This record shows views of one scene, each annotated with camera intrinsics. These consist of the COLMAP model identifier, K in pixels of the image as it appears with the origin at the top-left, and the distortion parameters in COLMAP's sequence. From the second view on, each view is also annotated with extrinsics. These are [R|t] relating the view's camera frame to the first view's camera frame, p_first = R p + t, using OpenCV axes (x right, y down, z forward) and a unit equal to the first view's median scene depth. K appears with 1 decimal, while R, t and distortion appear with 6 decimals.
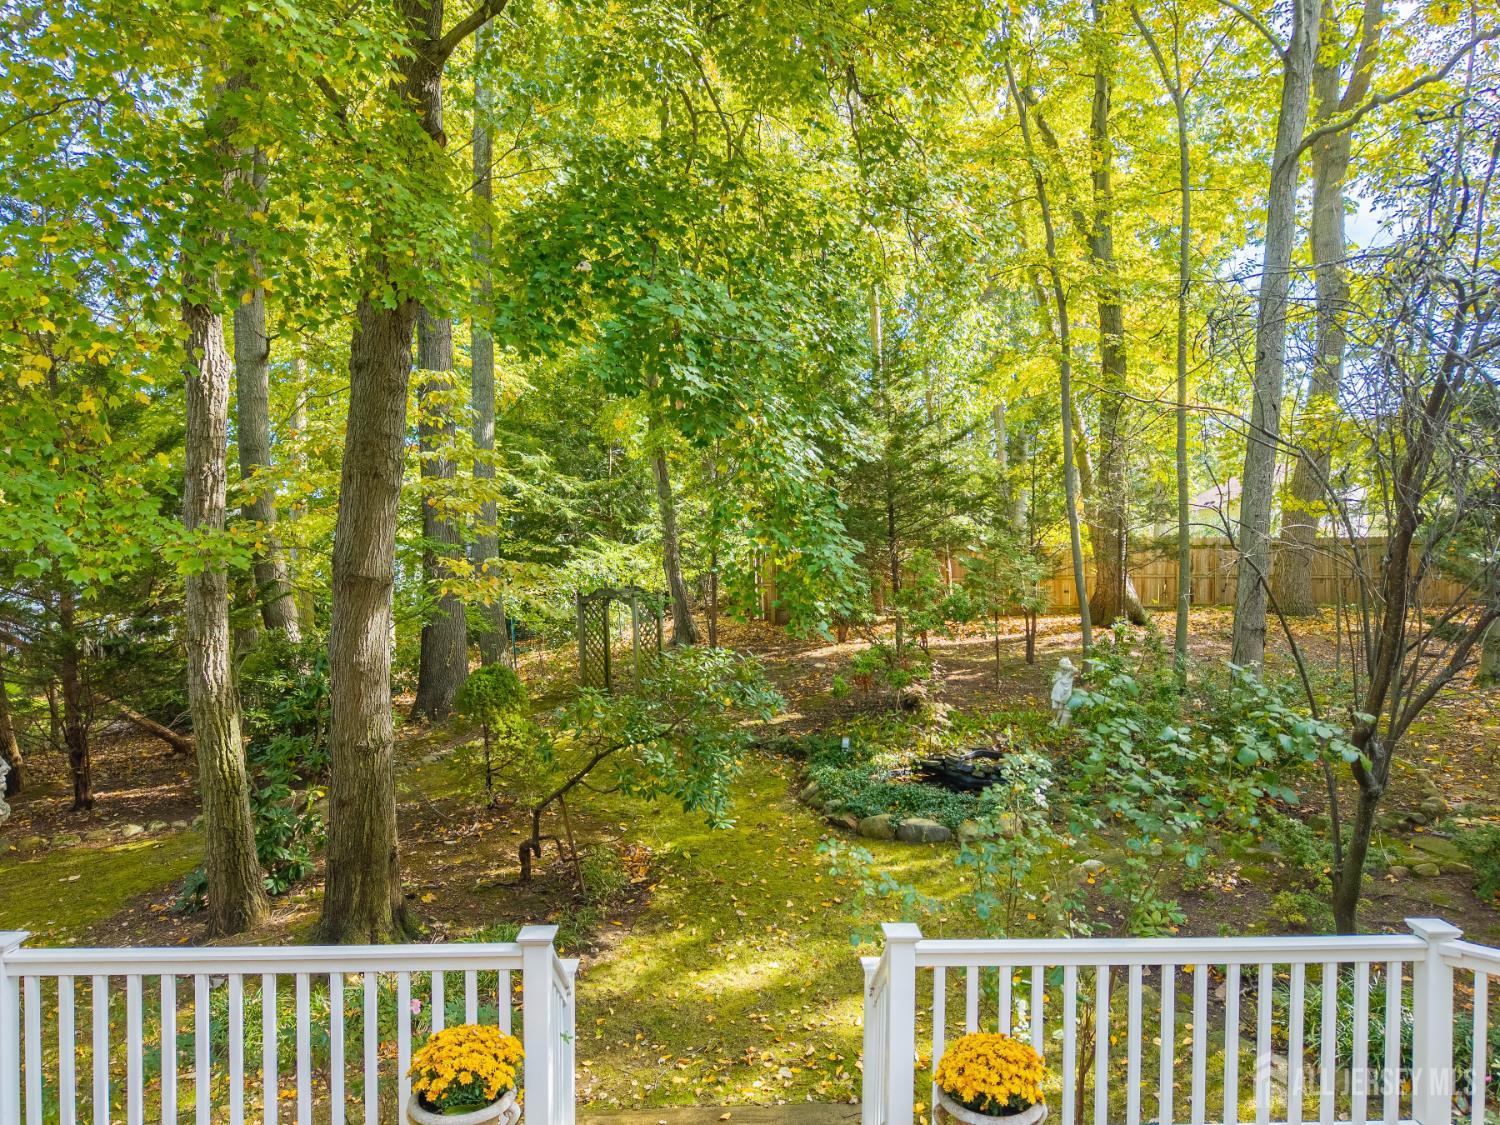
lens RADIAL K [[998.5, 0, 751.8], [0, 998.5, 564.1], [0, 0, 1]] dist [0.060357, -0.079825]
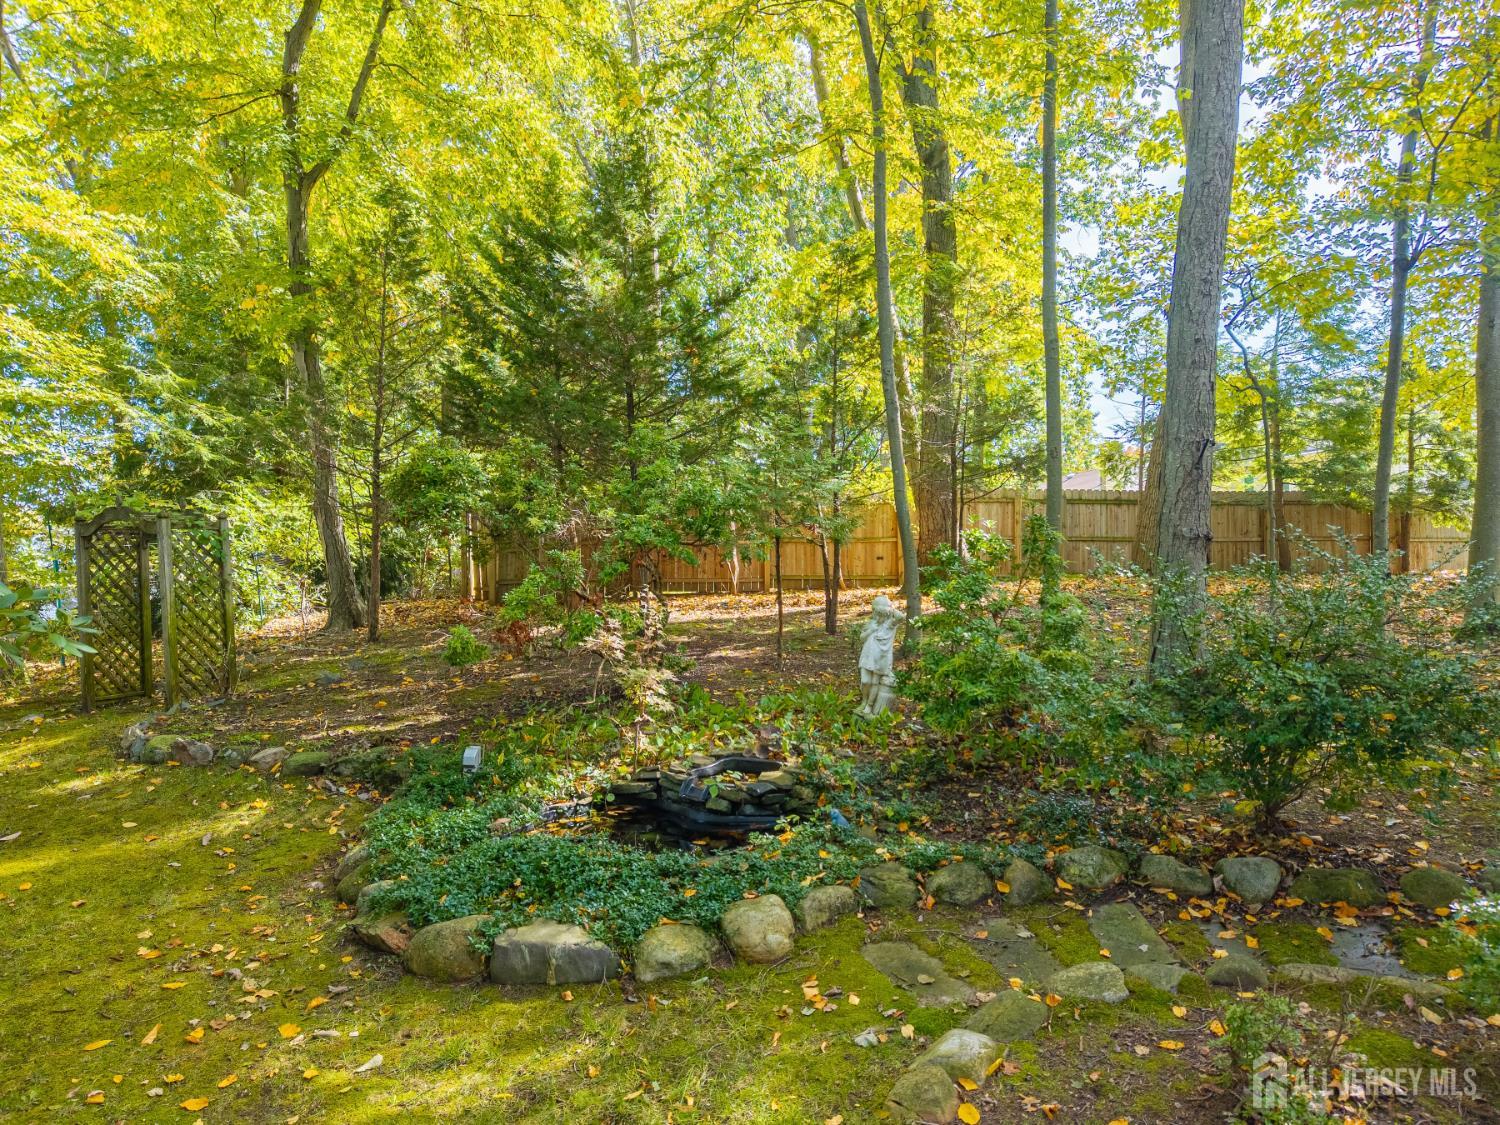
lens RADIAL K [[998.5, 0, 751.8], [0, 998.5, 564.1], [0, 0, 1]] dist [0.060357, -0.079825]
pose [[0.984009, 0.002871, 0.178094, 0.147616], [0.002069, 0.999618, -0.027546, 0.099858], [-0.178105, 0.027474, 0.983628, 0.487632]]
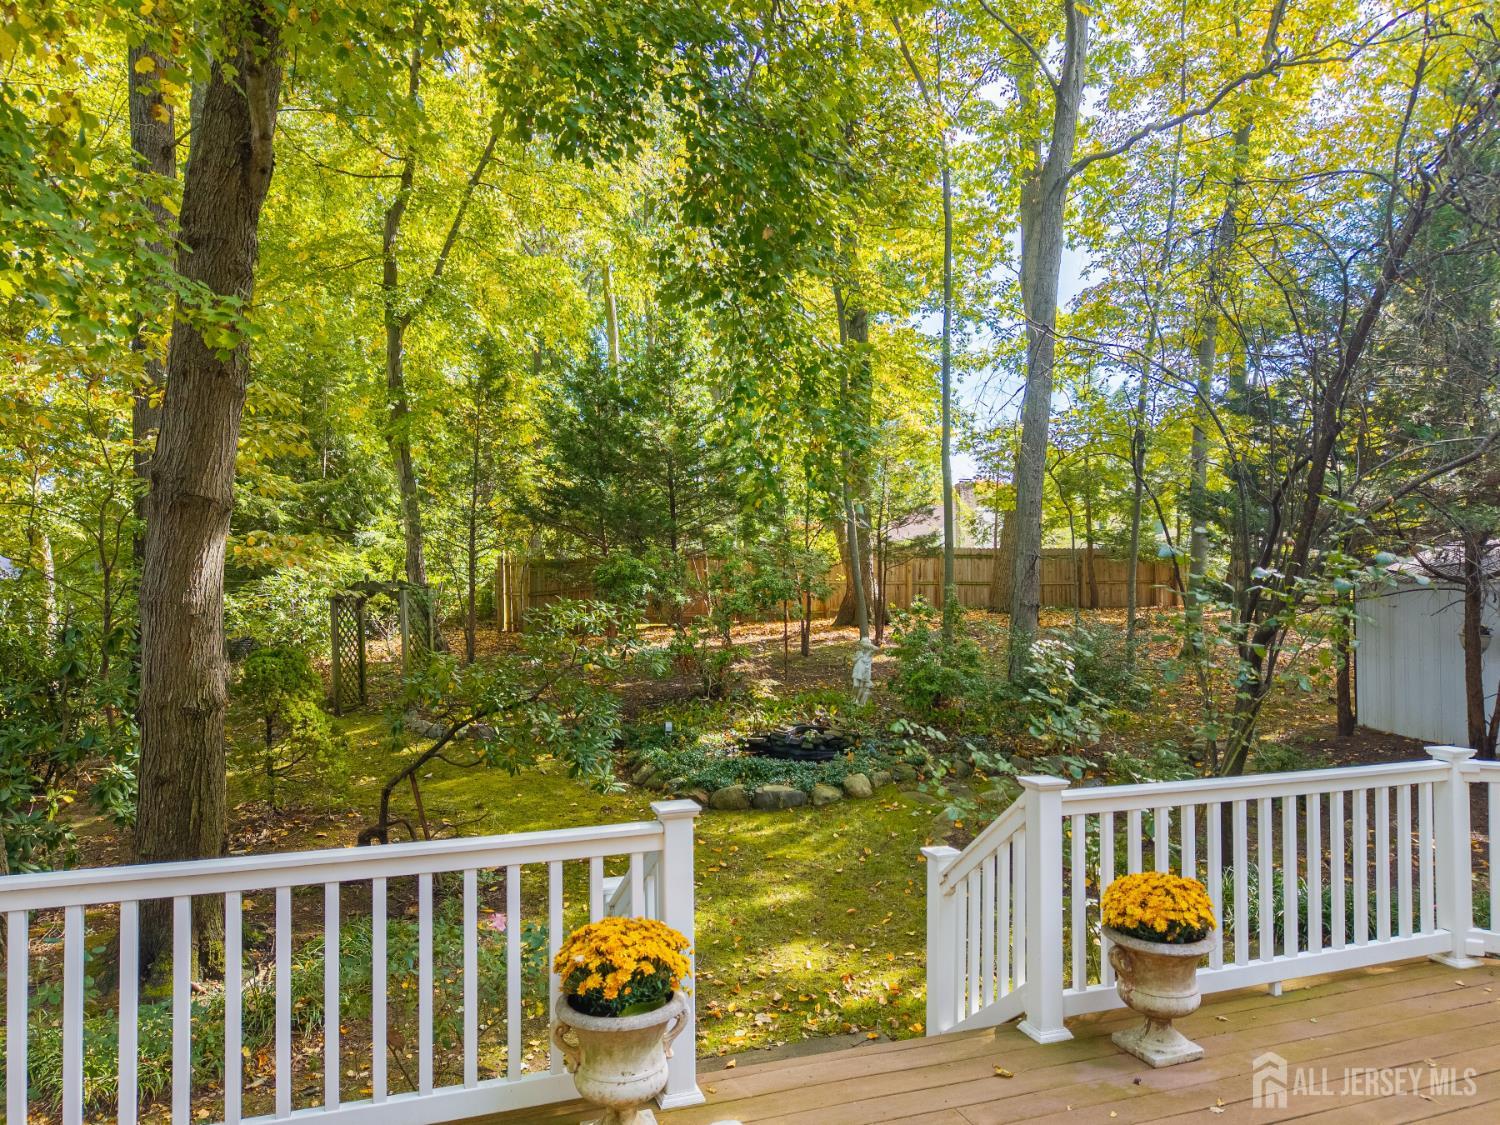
lens RADIAL K [[994.9, 0, 751.1], [0, 994.9, 557.5], [0, 0, 1]] dist [0.082507, -0.131799]
pose [[0.950100, 0.009831, 0.311792, -0.136494], [0.005253, 0.998857, -0.047502, 0.064708], [-0.311902, 0.046770, 0.948962, 0.056448]]
